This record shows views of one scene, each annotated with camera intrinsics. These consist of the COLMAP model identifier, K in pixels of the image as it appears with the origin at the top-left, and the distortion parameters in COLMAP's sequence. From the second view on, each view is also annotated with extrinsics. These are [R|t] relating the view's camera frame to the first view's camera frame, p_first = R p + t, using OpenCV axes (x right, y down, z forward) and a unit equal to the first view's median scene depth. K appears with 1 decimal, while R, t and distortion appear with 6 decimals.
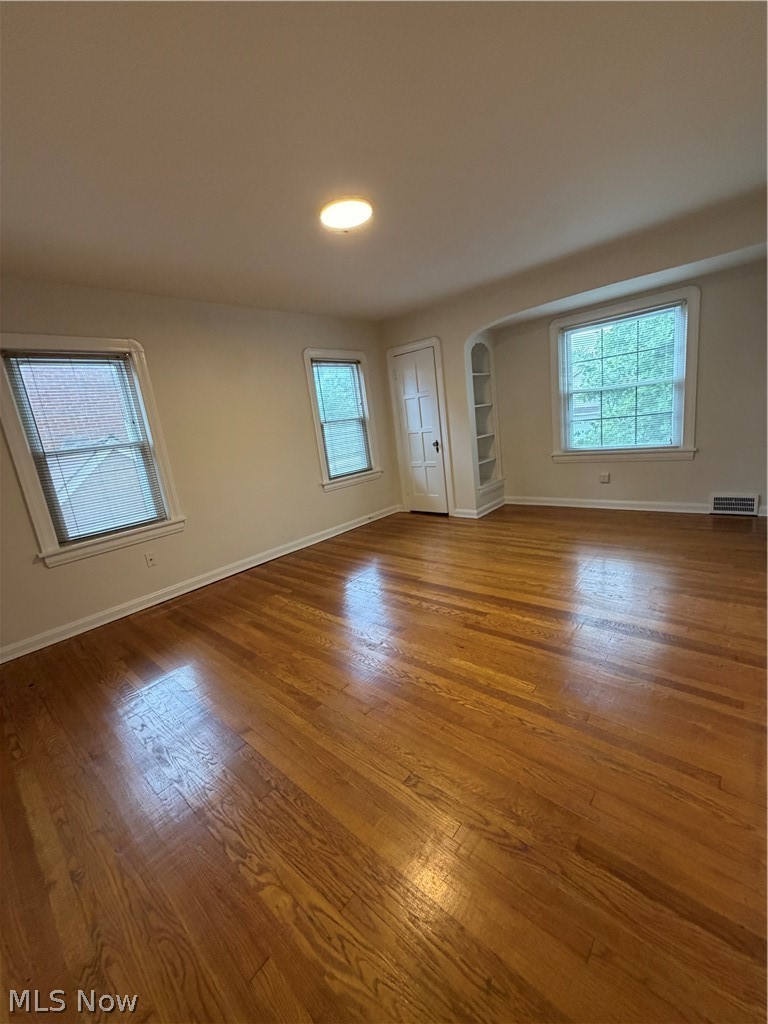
lens RADIAL K [[408.6, 0, 381.6], [0, 408.6, 511.6], [0, 0, 1]] dist [0.001654, -0.000823]
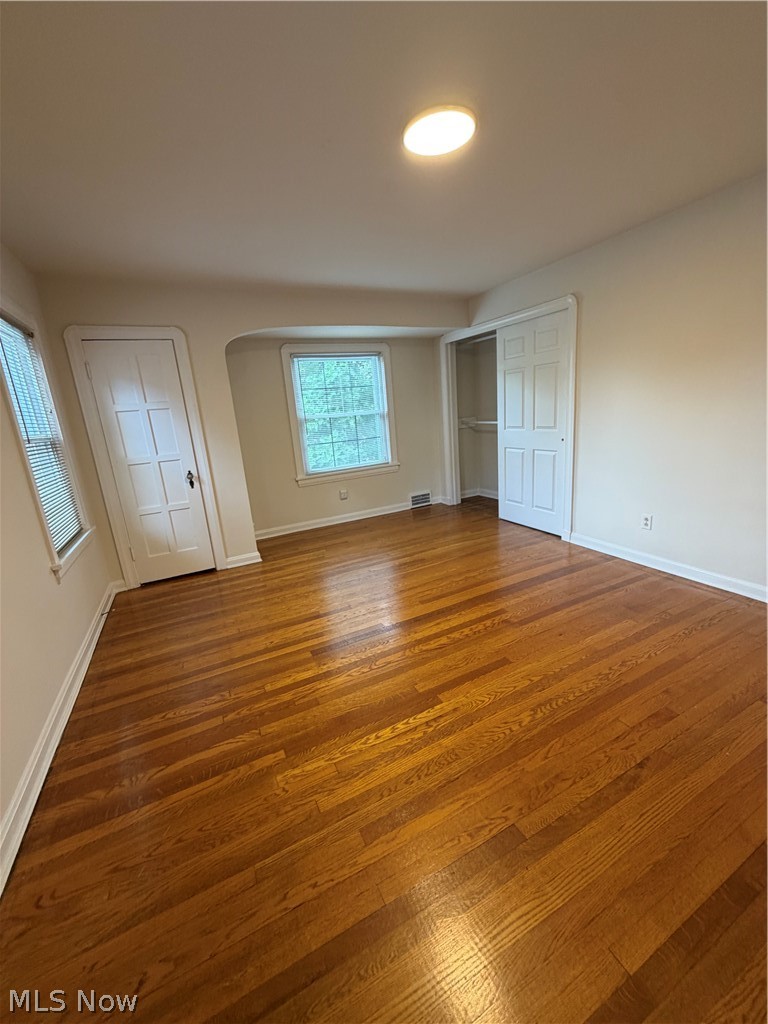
lens RADIAL K [[408.6, 0, 381.9], [0, 408.6, 513.1], [0, 0, 1]] dist [0.001654, -0.000823]
pose [[0.375962, -0.138663, 0.916202, -0.506387], [0.240487, 0.969463, 0.048041, -0.071532], [-0.894885, 0.202273, 0.397828, 0.538658]]
